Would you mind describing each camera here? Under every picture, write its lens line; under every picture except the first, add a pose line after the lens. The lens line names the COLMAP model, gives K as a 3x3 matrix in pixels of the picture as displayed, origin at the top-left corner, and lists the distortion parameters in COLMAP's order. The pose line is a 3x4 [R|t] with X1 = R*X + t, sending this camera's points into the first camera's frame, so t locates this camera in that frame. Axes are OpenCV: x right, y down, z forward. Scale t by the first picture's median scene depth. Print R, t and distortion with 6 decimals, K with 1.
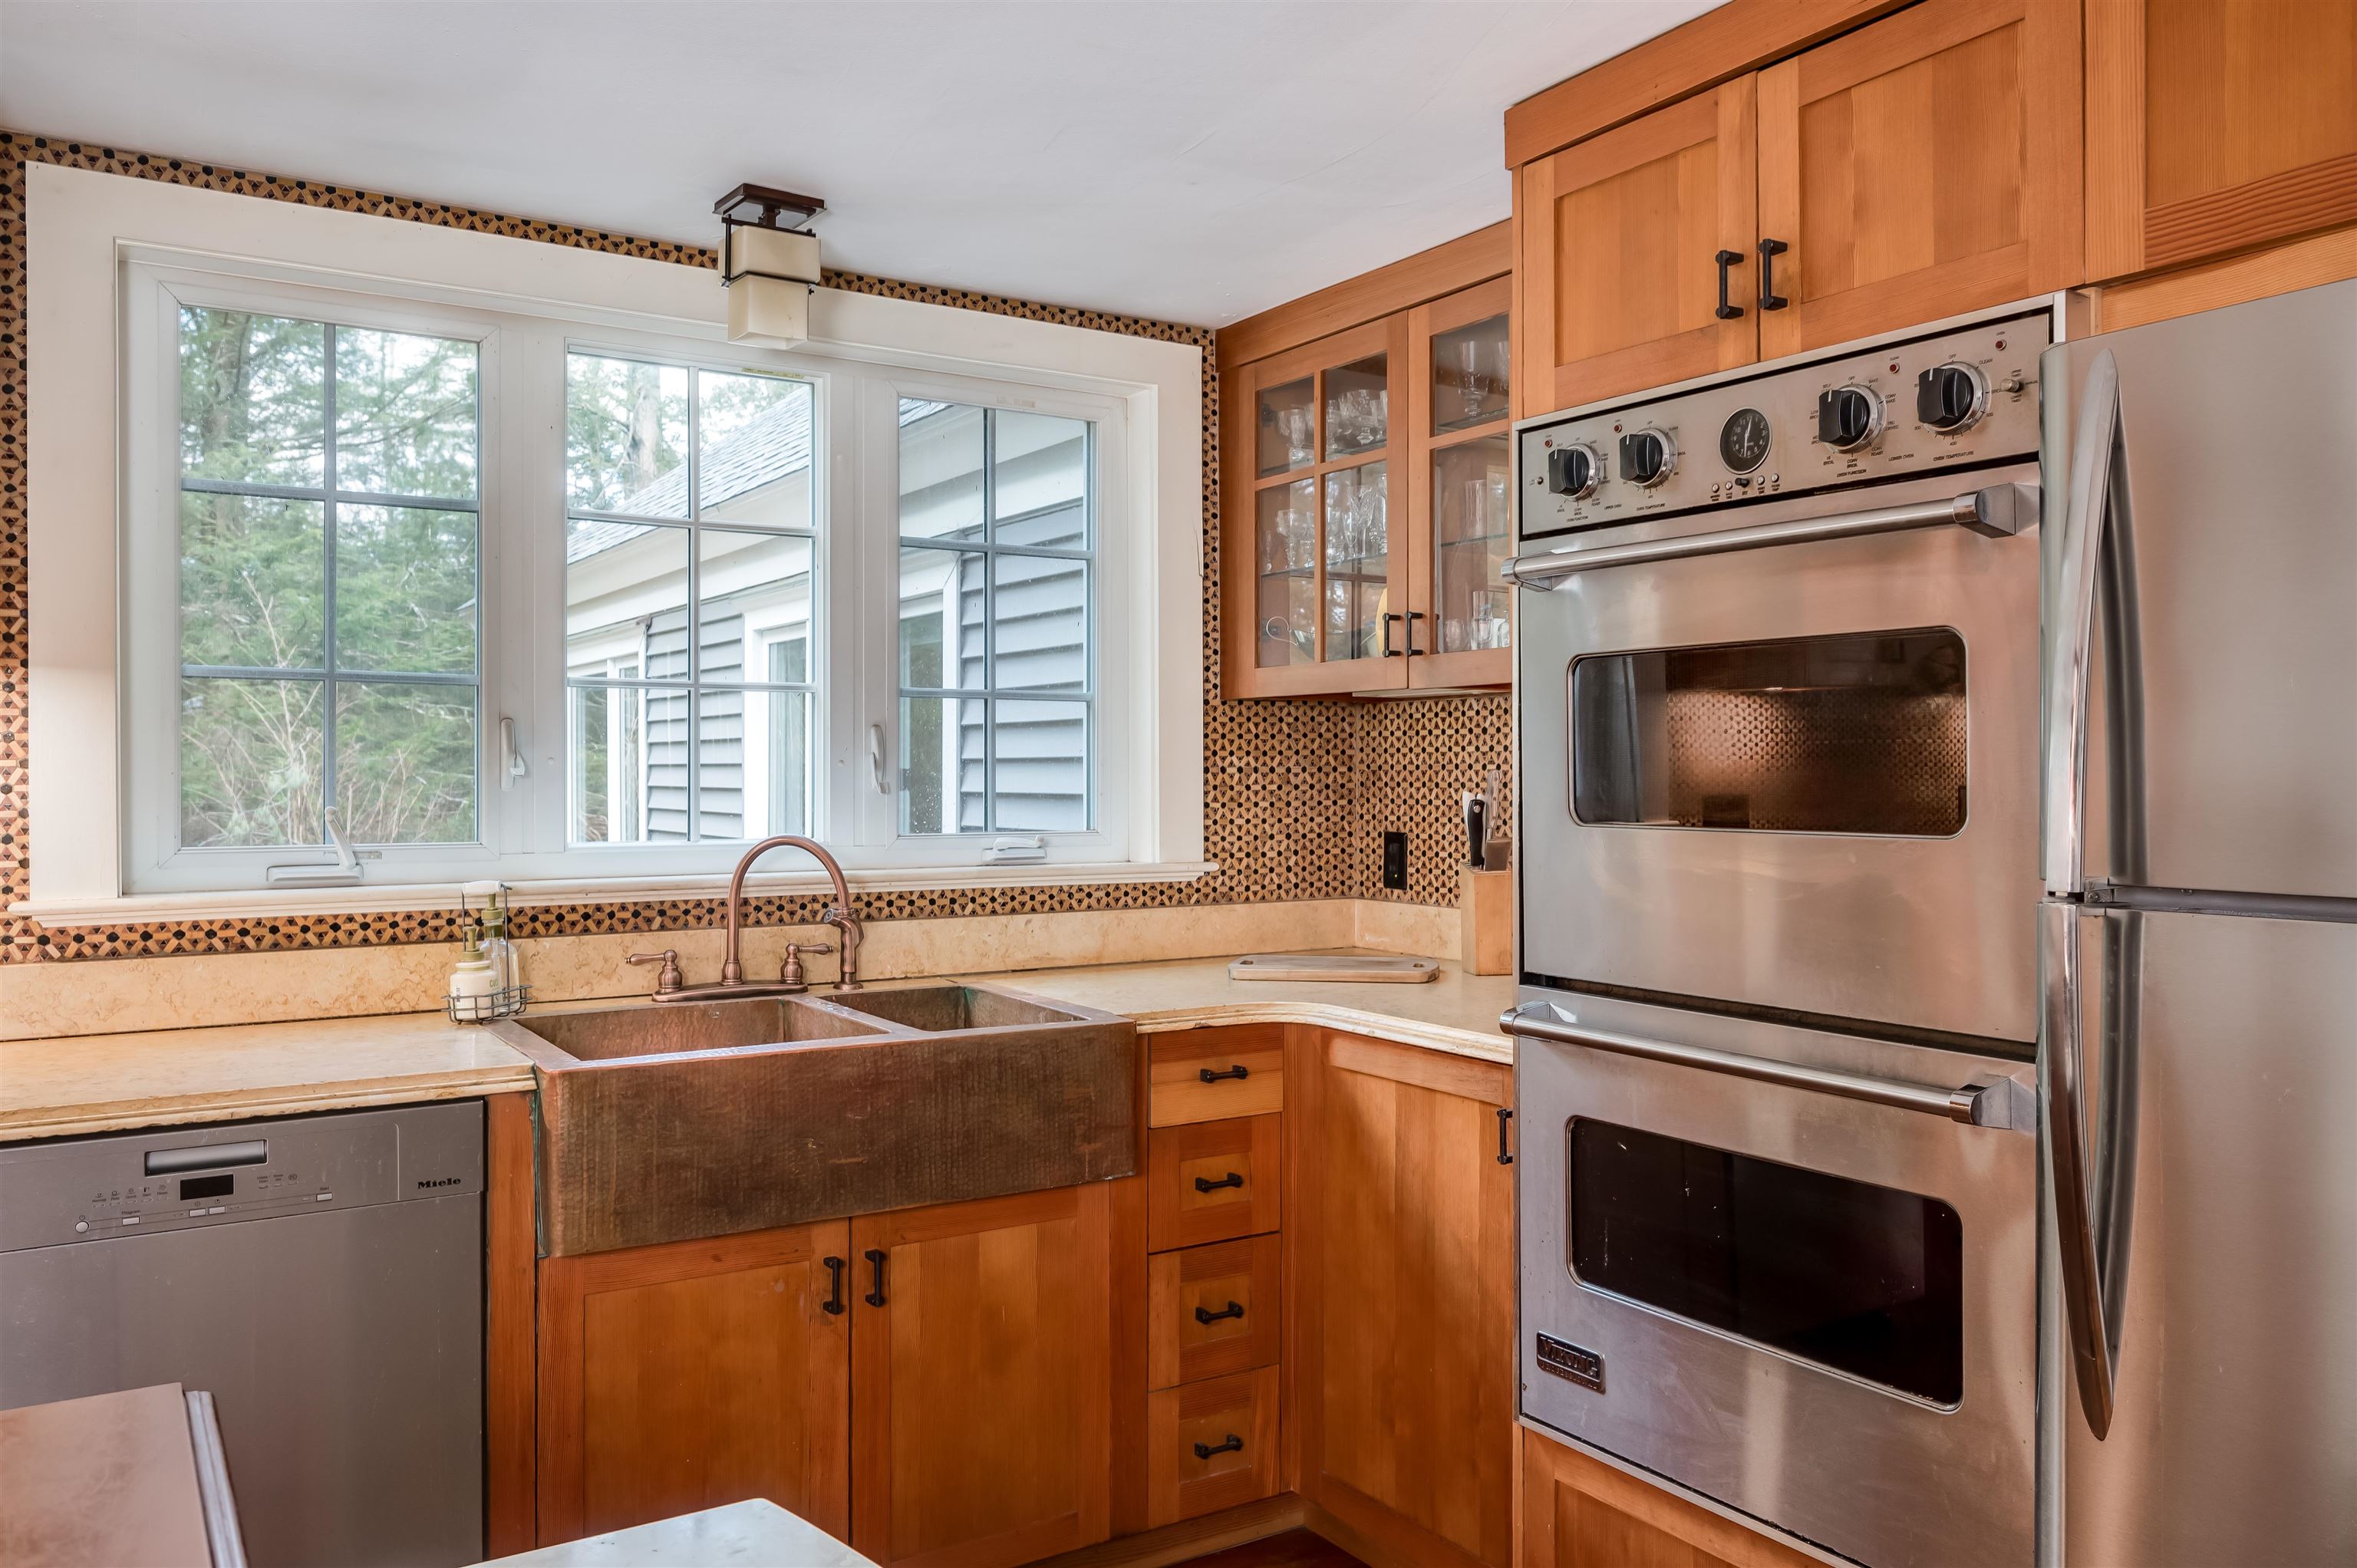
lens RADIAL K [[1701.7, 0, 1178.5], [0, 1701.7, 784.0], [0, 0, 1]] dist [-0.006620, -0.002226]
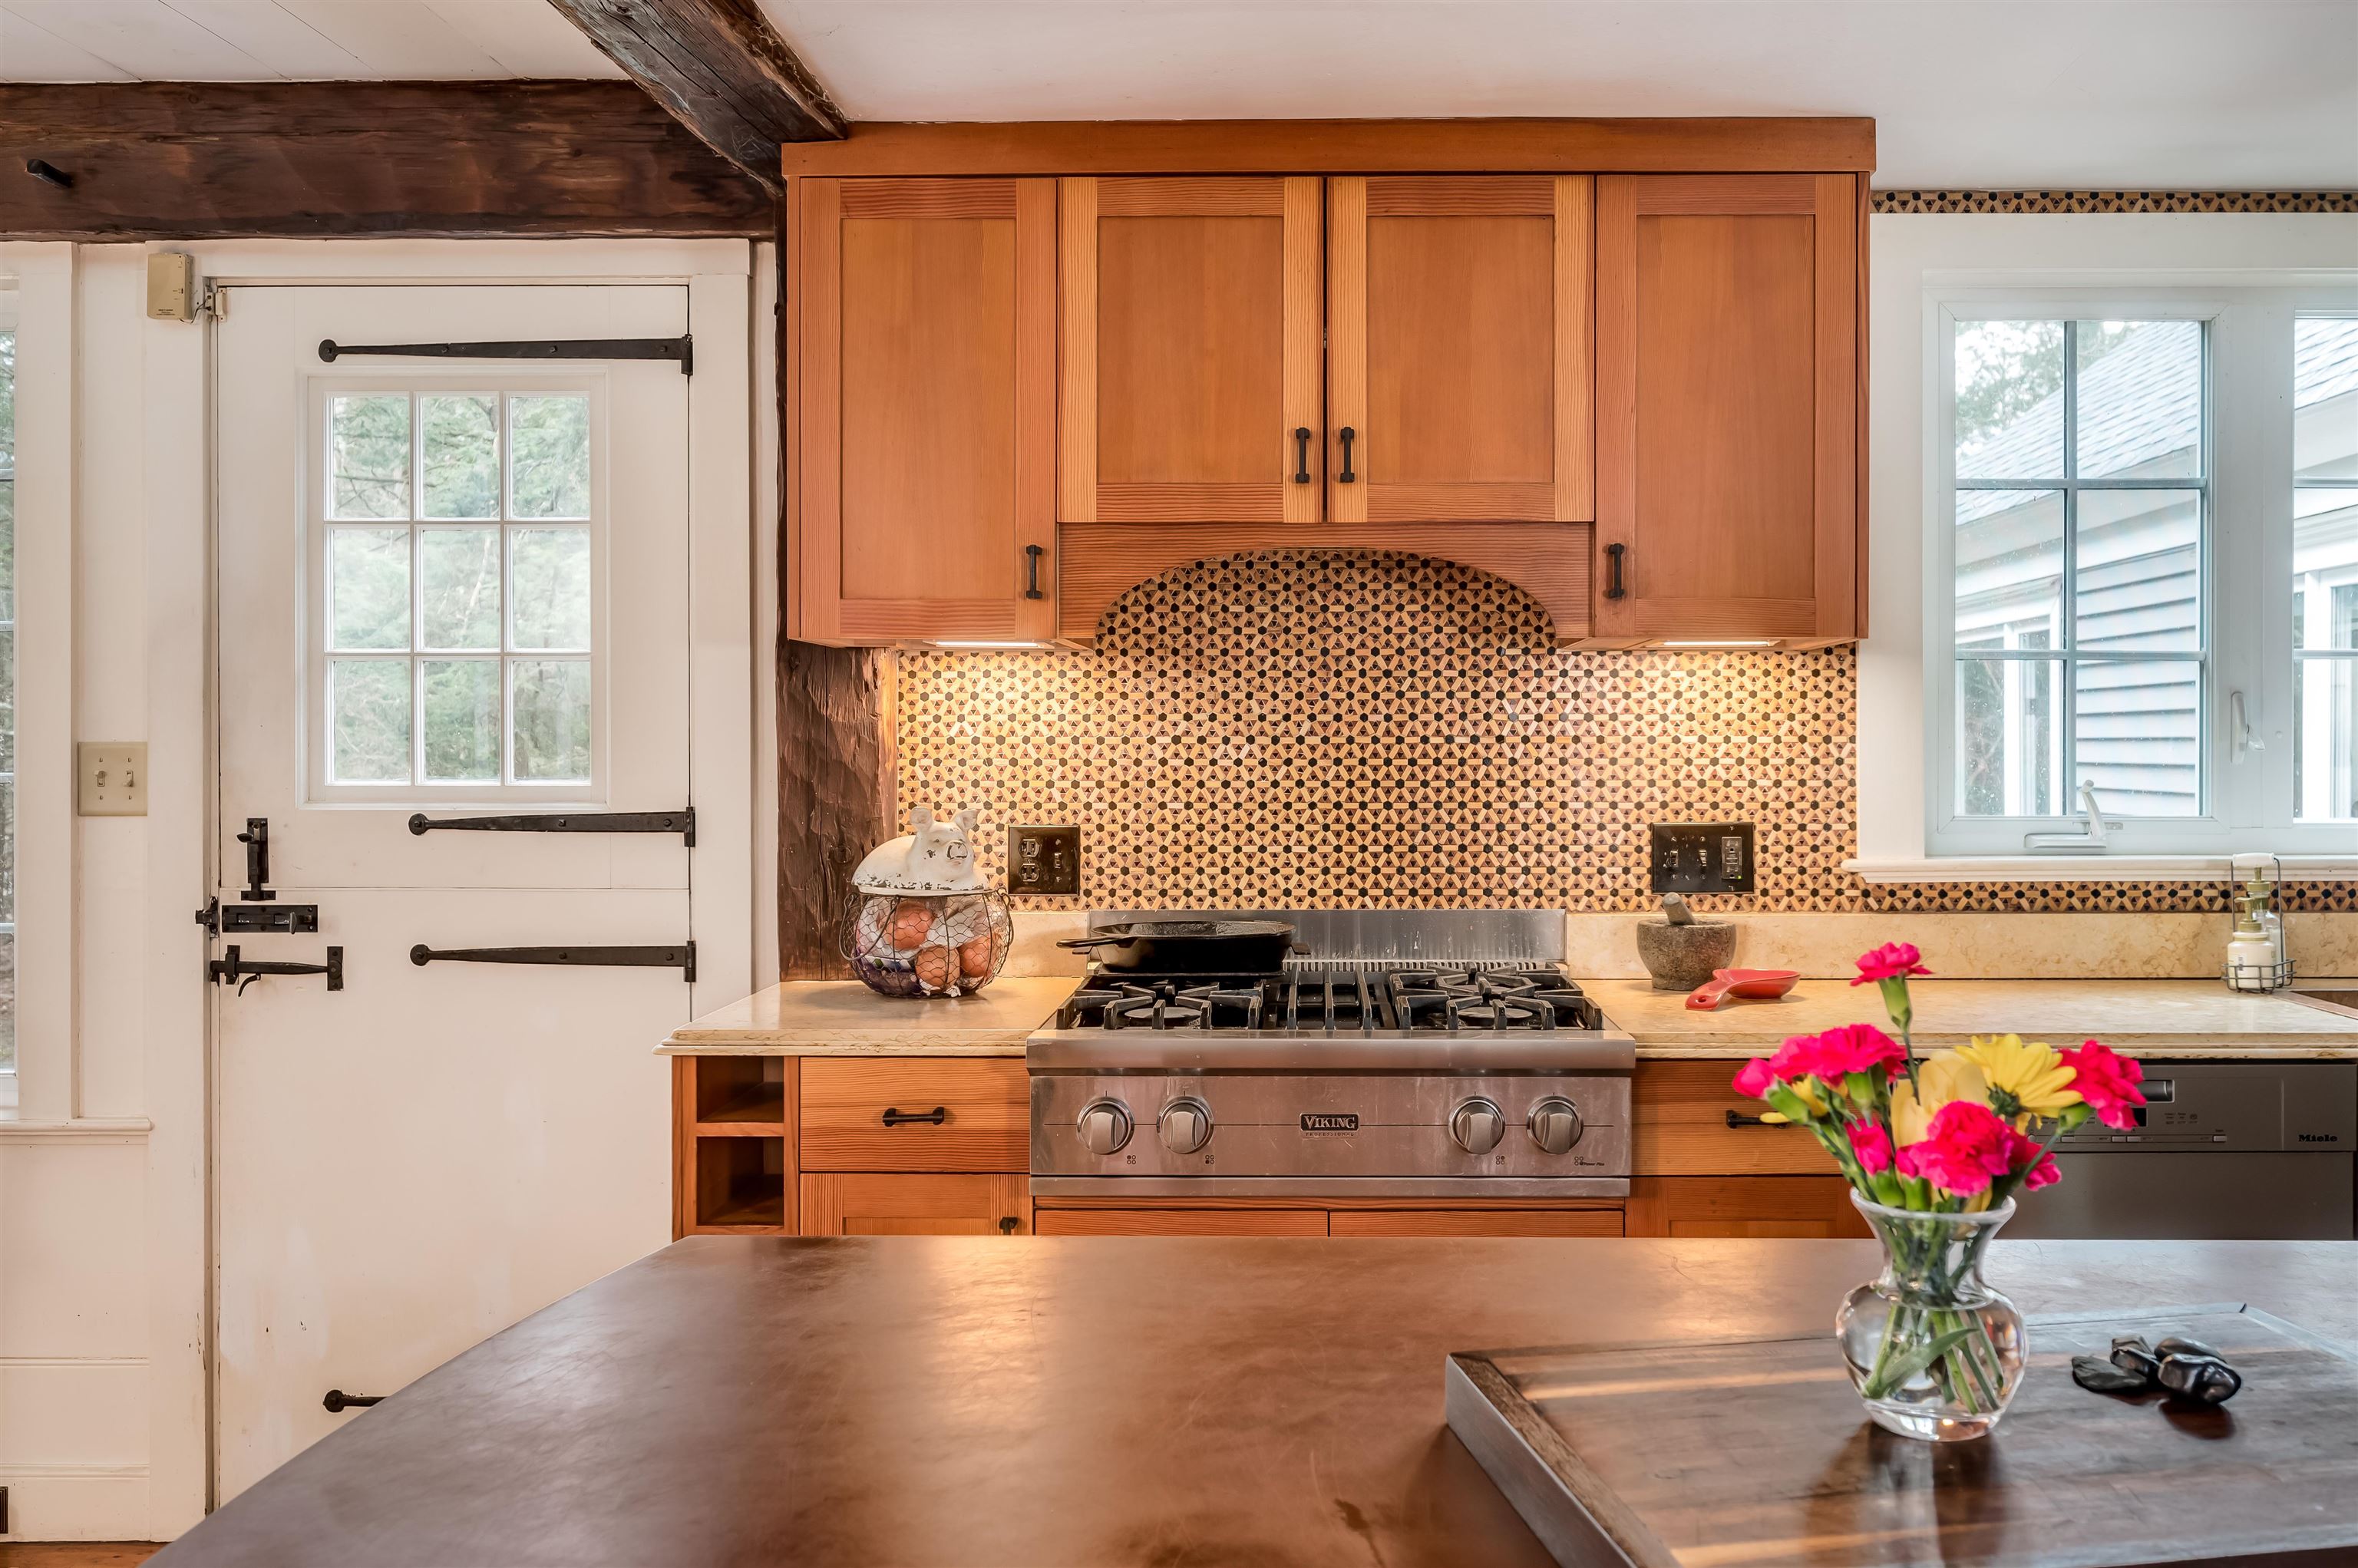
lens RADIAL K [[1945.7, 0, 1316.6], [0, 1945.7, 760.8], [0, 0, 1]] dist [-0.004046, 0.000470]
pose [[0.838913, 0.003582, -0.544254, -0.245832], [-0.003439, 0.999993, 0.001280, 0.002031], [0.544255, 0.000798, 0.838920, -0.278652]]
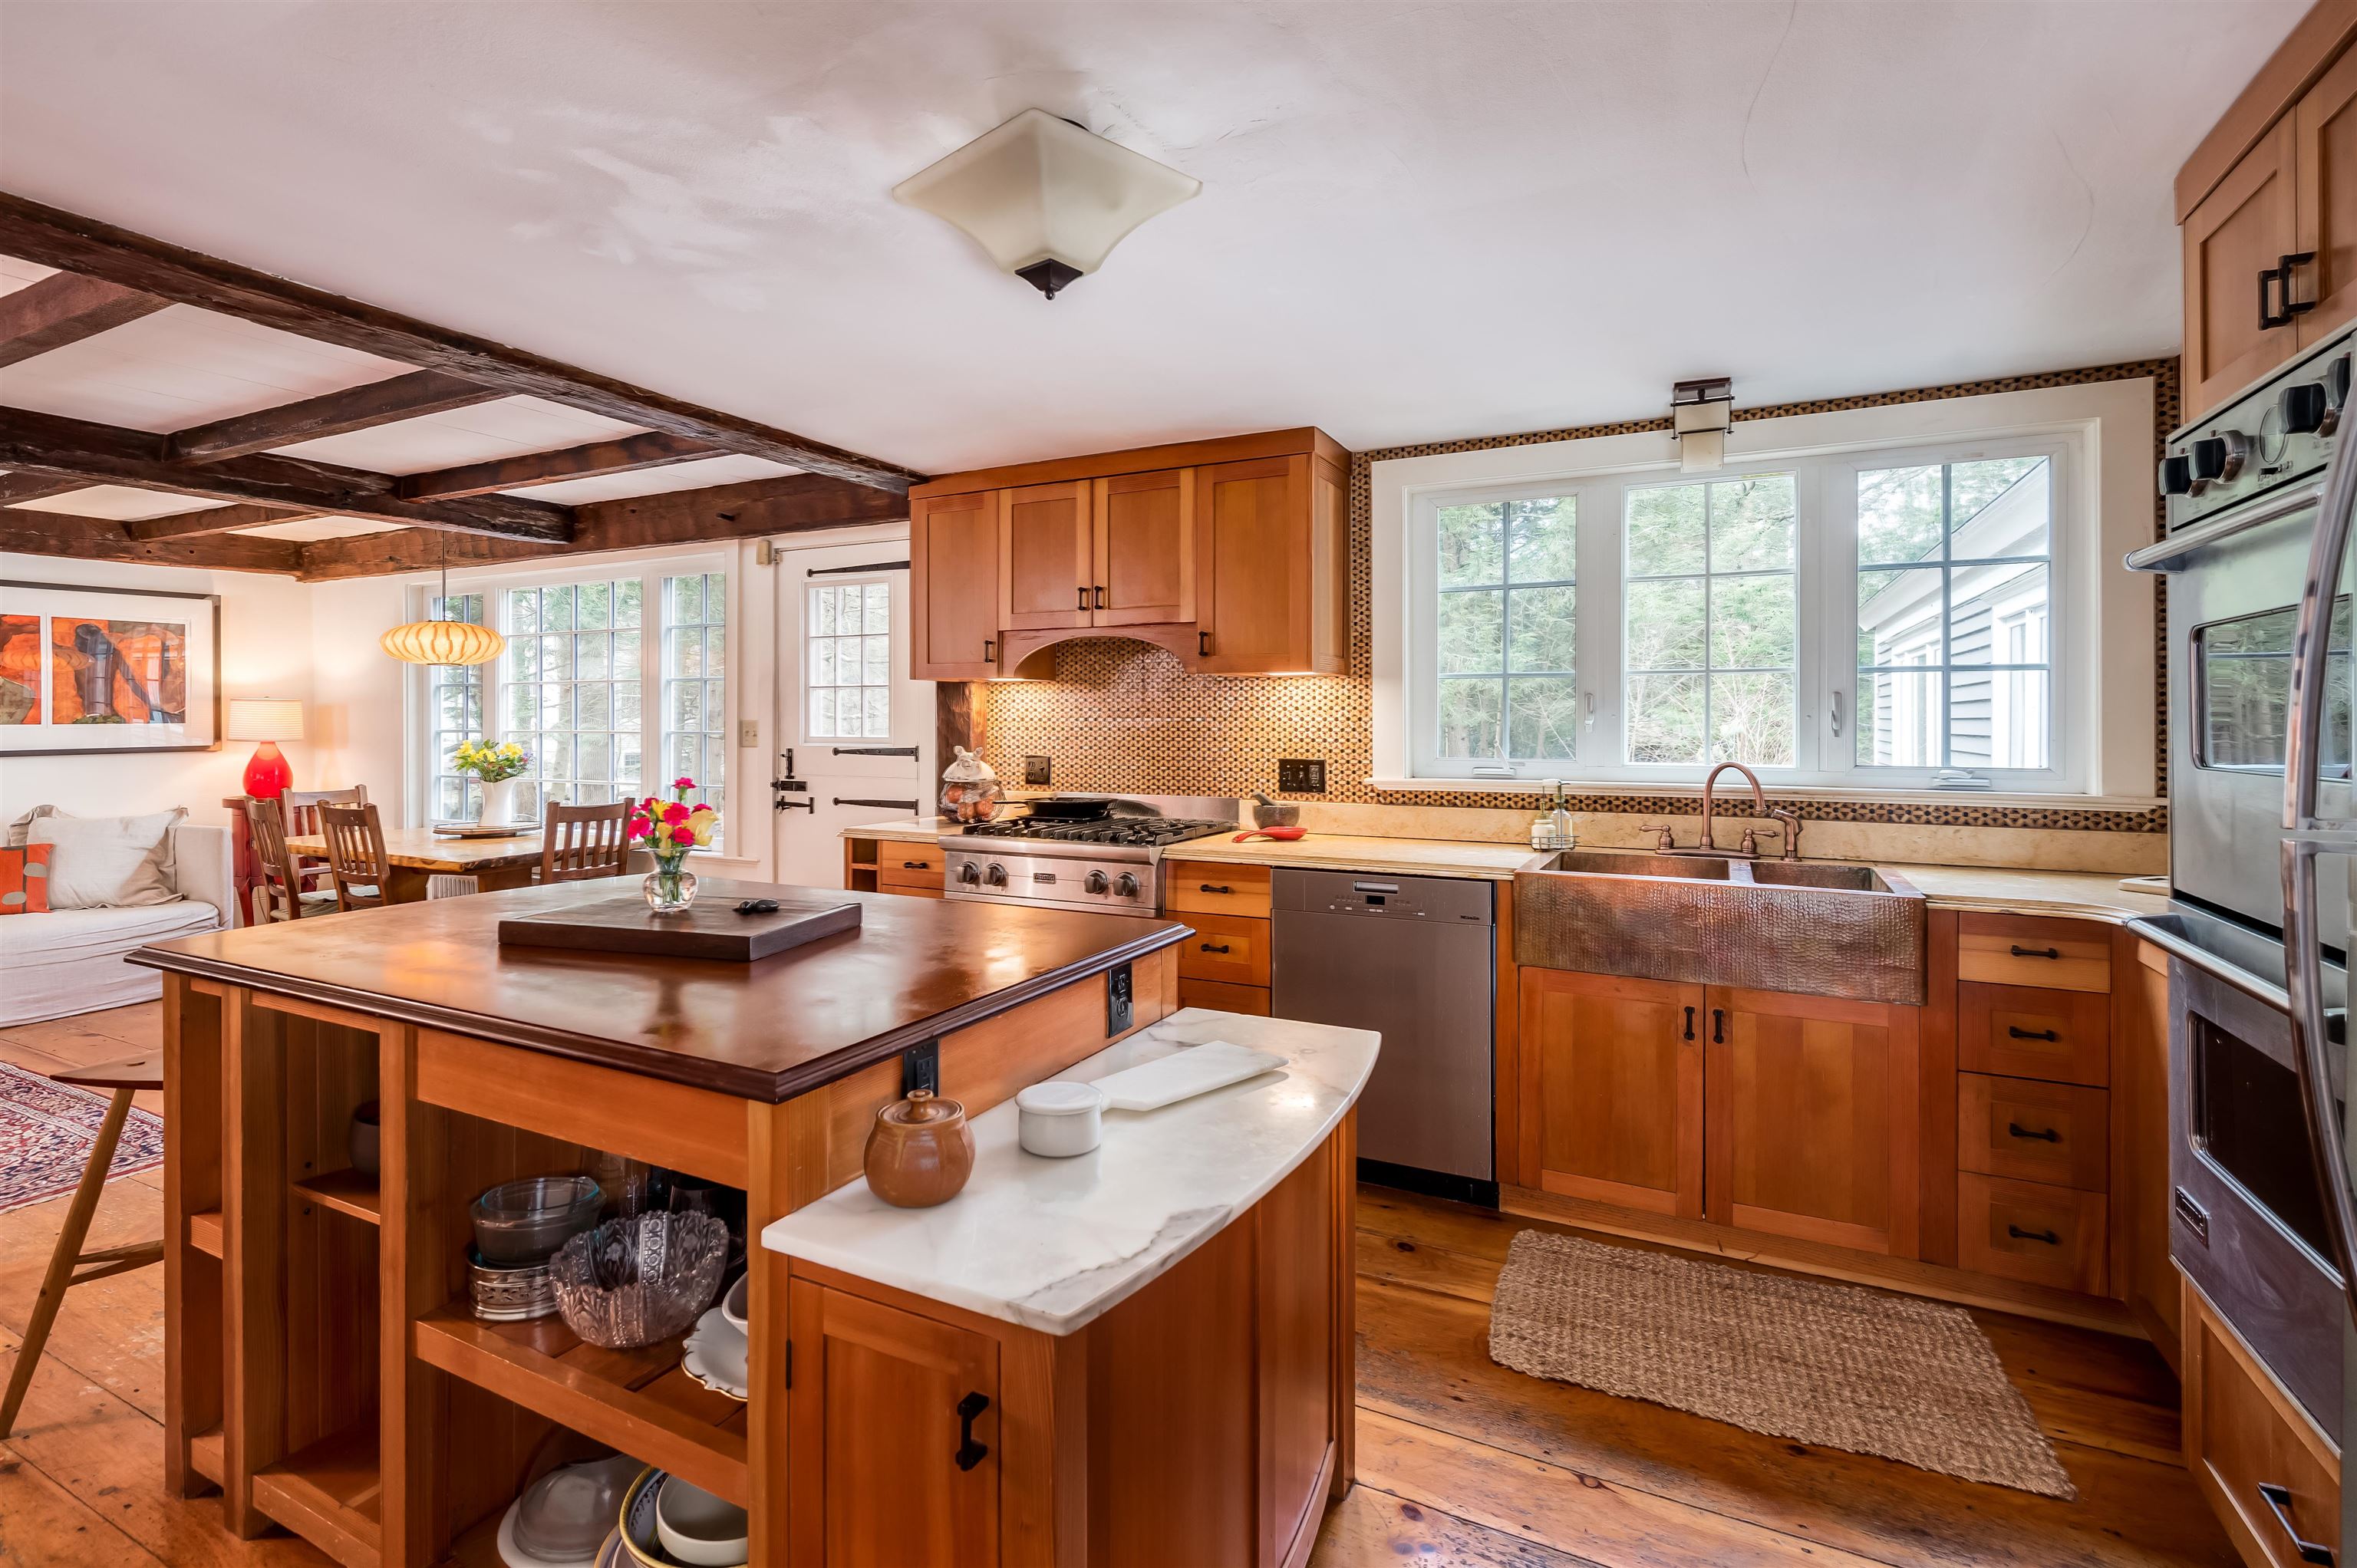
lens RADIAL K [[1098.3, 0, 1175.0], [0, 1098.3, 726.2], [0, 0, 1]] dist [0.000542, 0.000011]
pose [[0.512138, 0.003331, -0.858897, 0.445163], [-0.007056, 0.999975, -0.000330, 0.000222], [0.858874, 0.006229, 0.512149, -0.011077]]
